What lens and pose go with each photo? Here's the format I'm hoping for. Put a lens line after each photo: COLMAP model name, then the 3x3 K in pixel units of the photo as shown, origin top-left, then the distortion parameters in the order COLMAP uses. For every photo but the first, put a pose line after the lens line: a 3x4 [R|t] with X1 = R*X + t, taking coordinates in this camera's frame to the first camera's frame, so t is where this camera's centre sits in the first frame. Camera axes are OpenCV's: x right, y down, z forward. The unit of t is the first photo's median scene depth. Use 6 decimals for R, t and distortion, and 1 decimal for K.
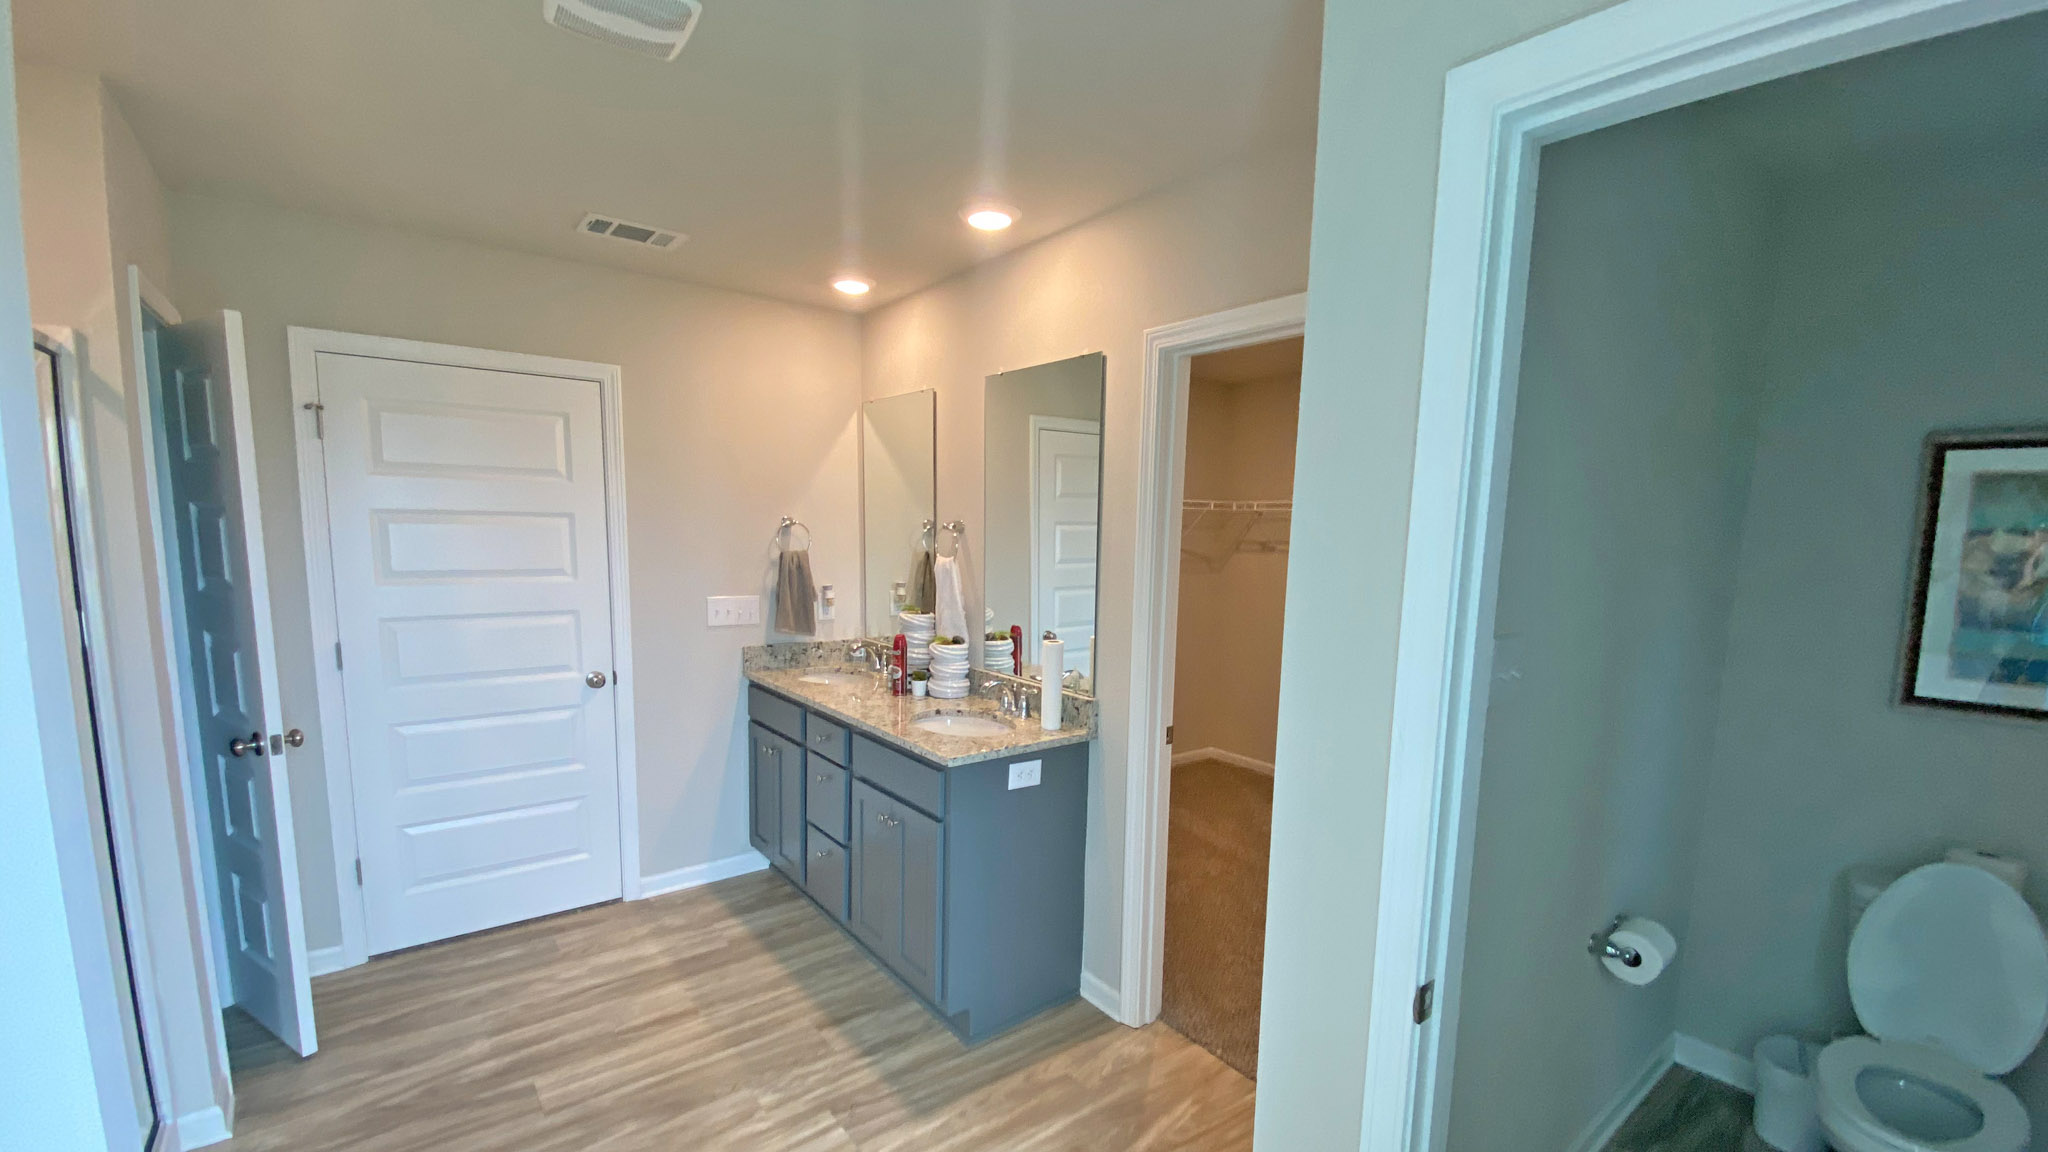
lens RADIAL K [[841.2, 0, 1036.3], [0, 841.2, 633.1], [0, 0, 1]] dist [0.019346, -0.000310]
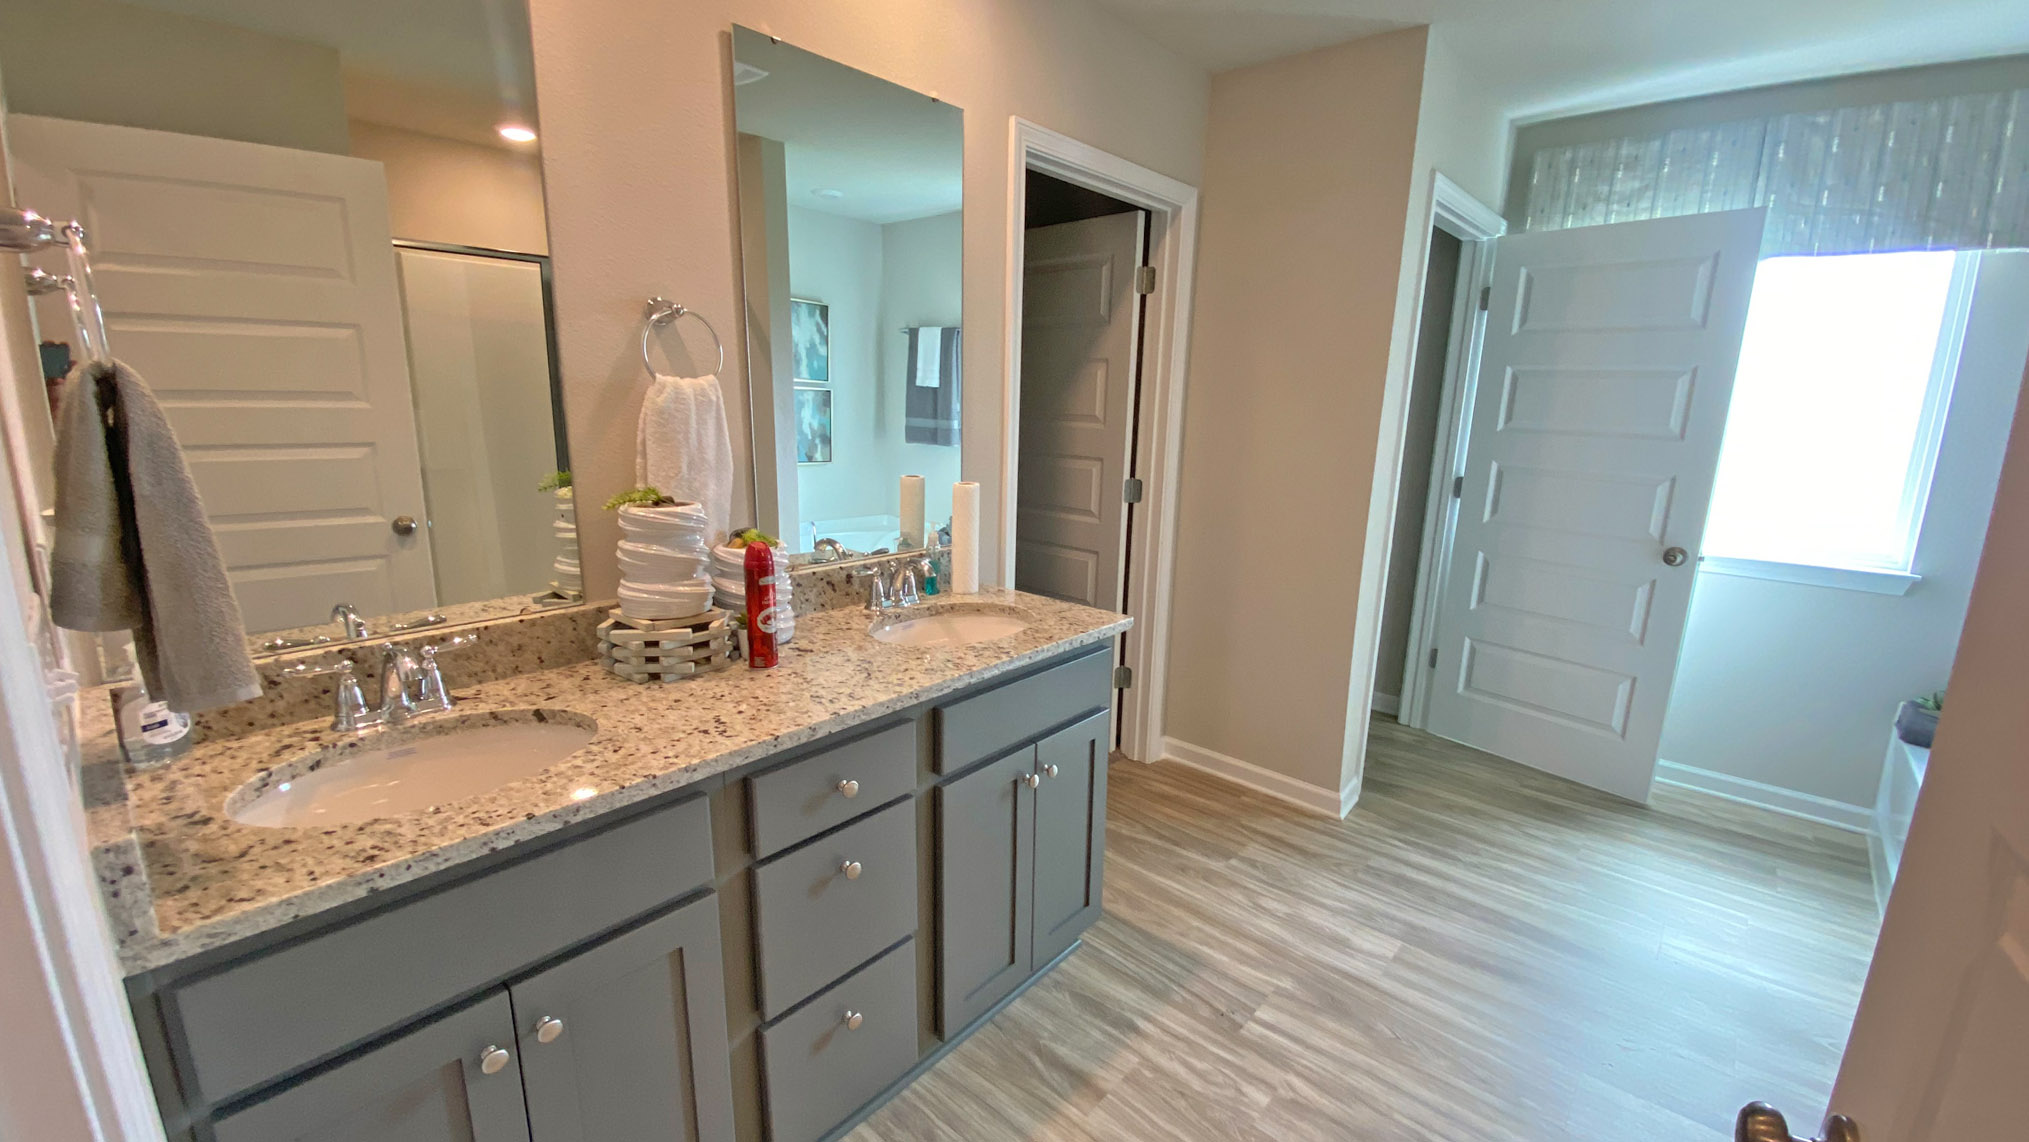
lens RADIAL K [[813.7, 0, 1005.0], [0, 813.7, 584.1], [0, 0, 1]] dist [0.002121, -0.018206]
pose [[-0.173891, -0.243167, 0.954270, -0.819111], [0.101253, 0.959483, 0.262946, -0.106399], [-0.979546, 0.142346, -0.142224, 1.196689]]
